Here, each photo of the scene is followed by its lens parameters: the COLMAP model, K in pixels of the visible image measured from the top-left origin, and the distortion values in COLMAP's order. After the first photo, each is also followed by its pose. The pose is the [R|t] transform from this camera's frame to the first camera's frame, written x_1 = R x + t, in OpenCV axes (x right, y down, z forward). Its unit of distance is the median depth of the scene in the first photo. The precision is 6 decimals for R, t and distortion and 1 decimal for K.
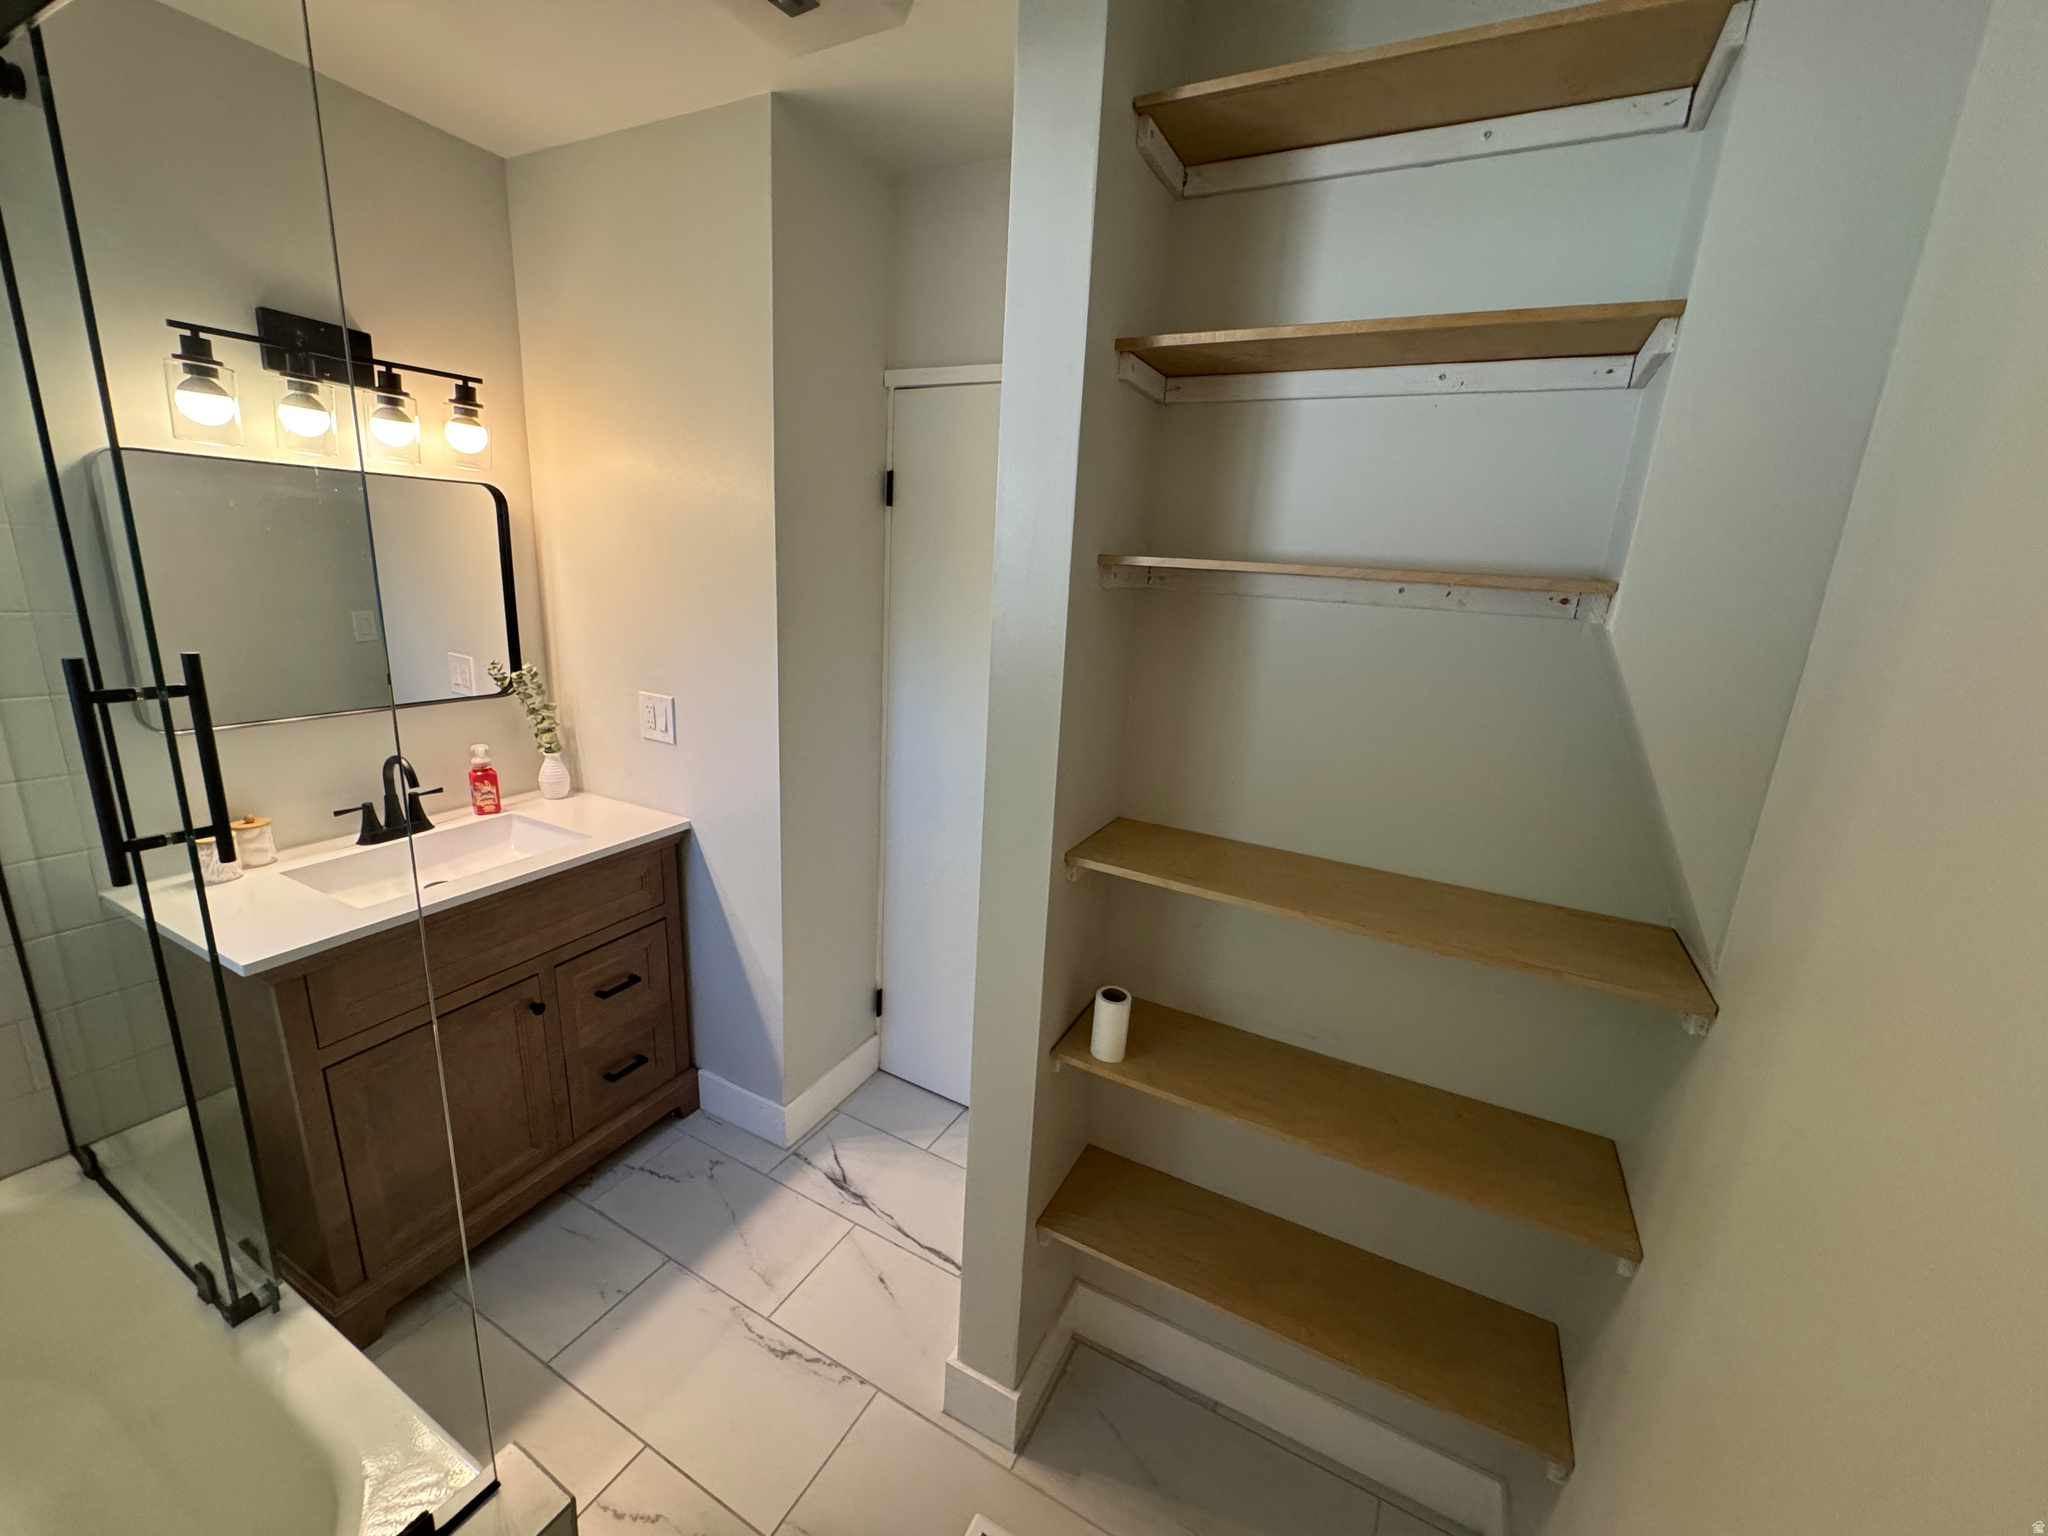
lens RADIAL K [[814.4, 0, 1025.6], [0, 814.4, 776.9], [0, 0, 1]] dist [-0.001291, -0.000132]
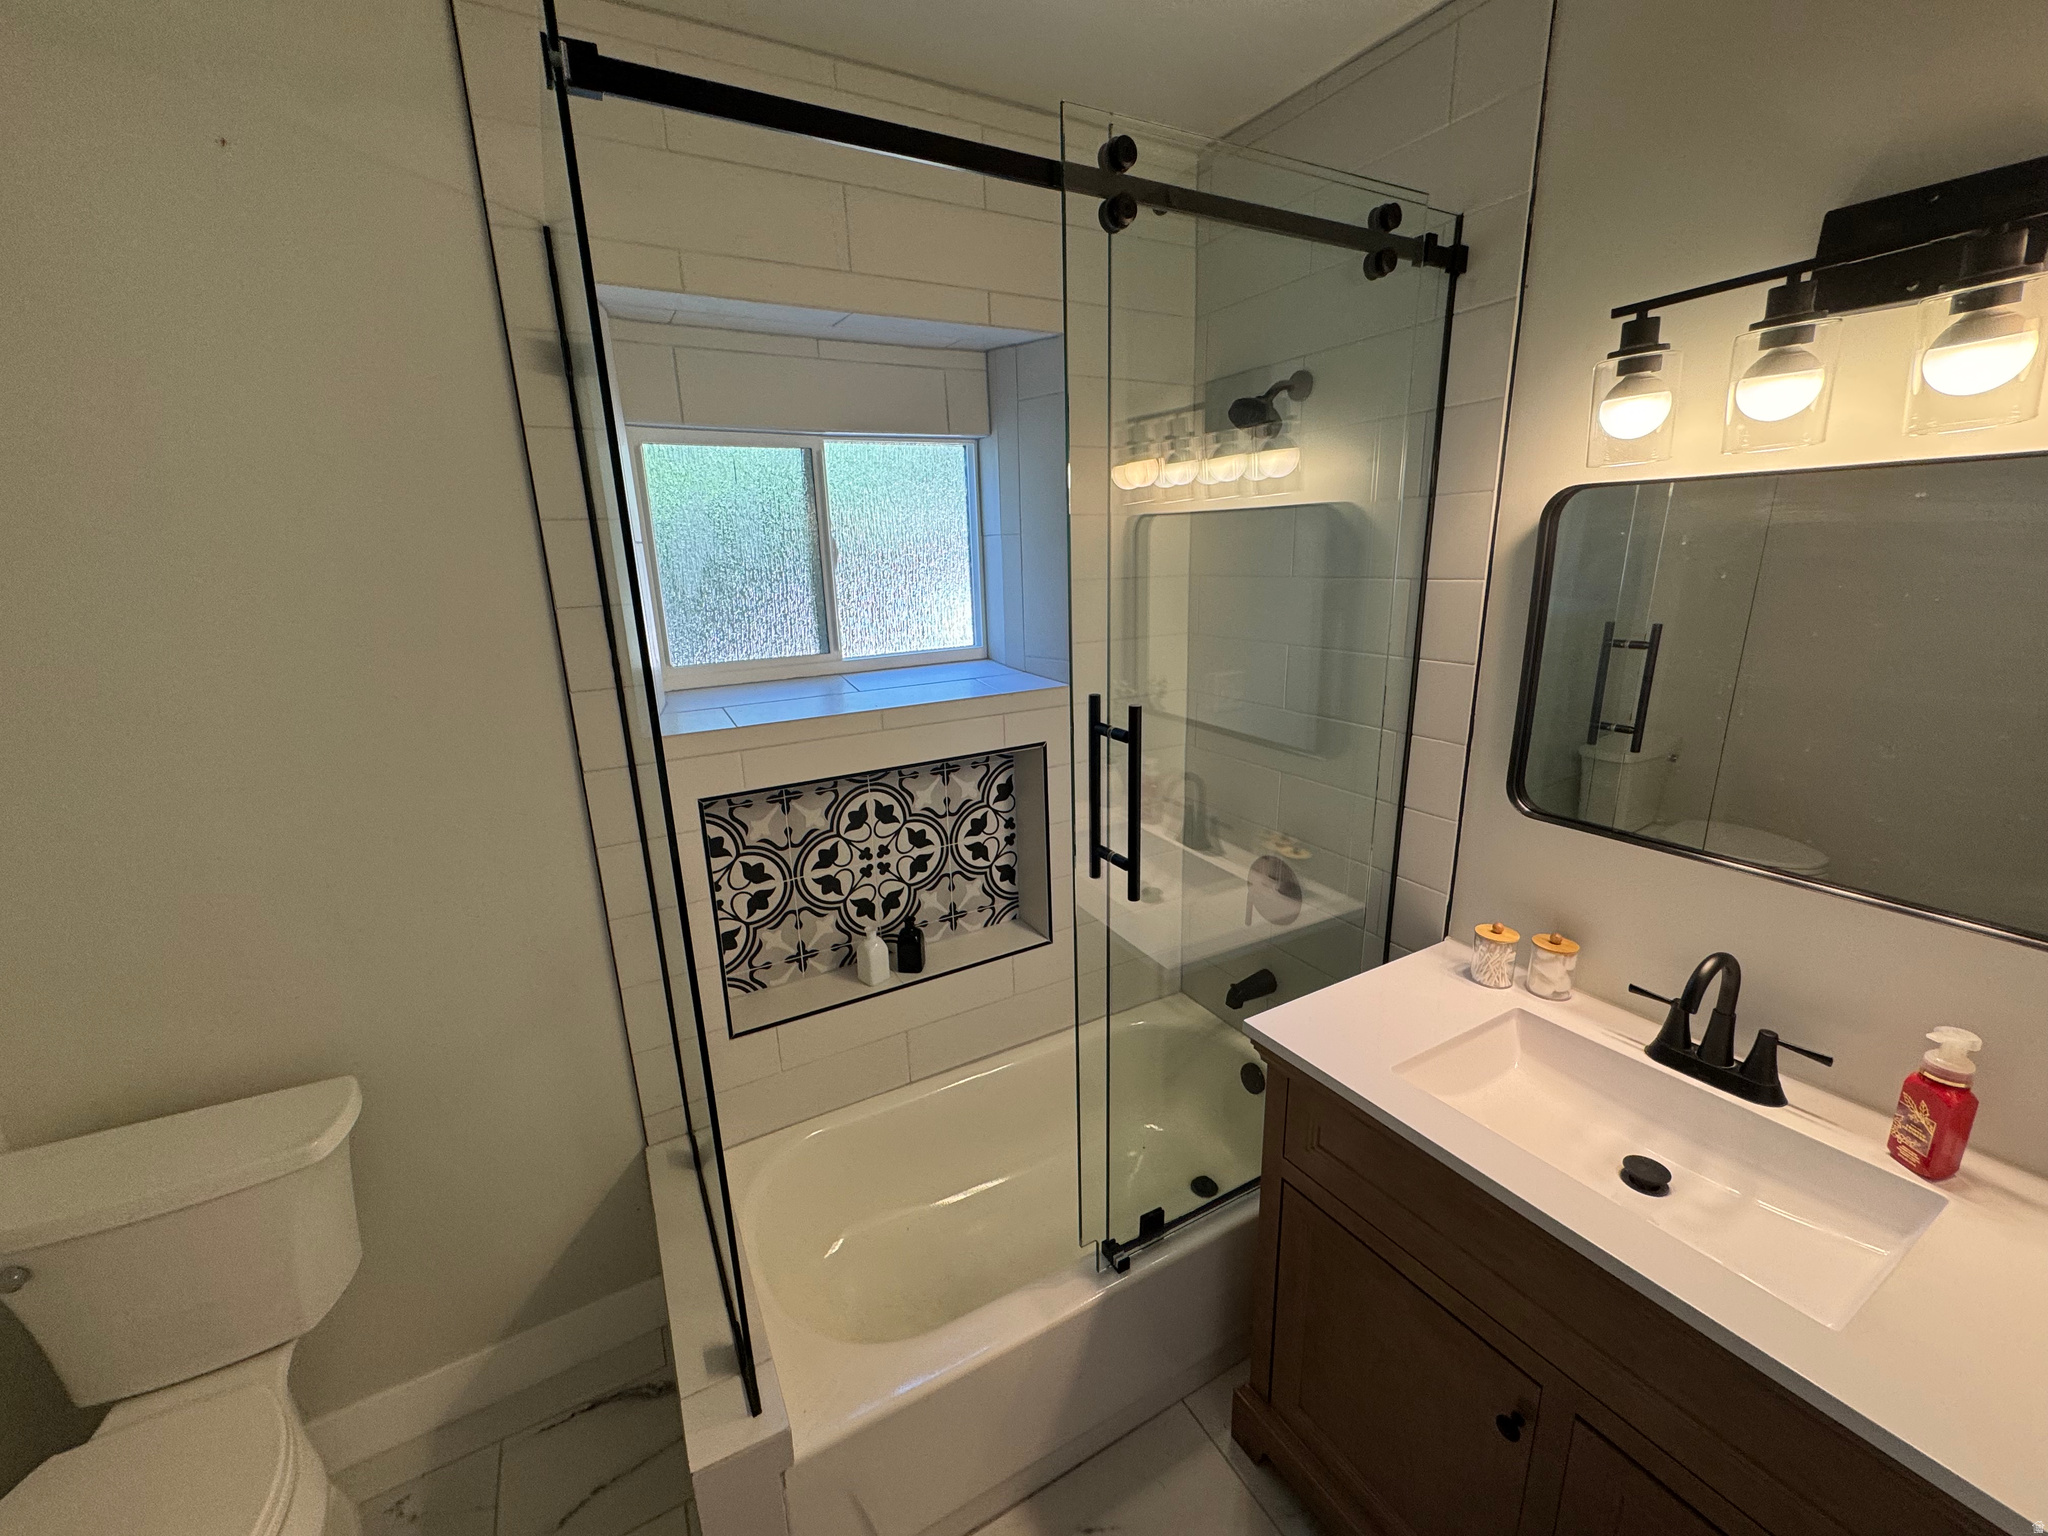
lens RADIAL K [[814.4, 0, 1025.6], [0, 814.4, 776.9], [0, 0, 1]] dist [-0.001291, -0.000132]
pose [[-0.548166, 0.183175, -0.816064, -0.044349], [-0.223360, 0.908222, 0.353896, -0.249207], [0.805993, 0.376270, -0.456943, 0.852562]]
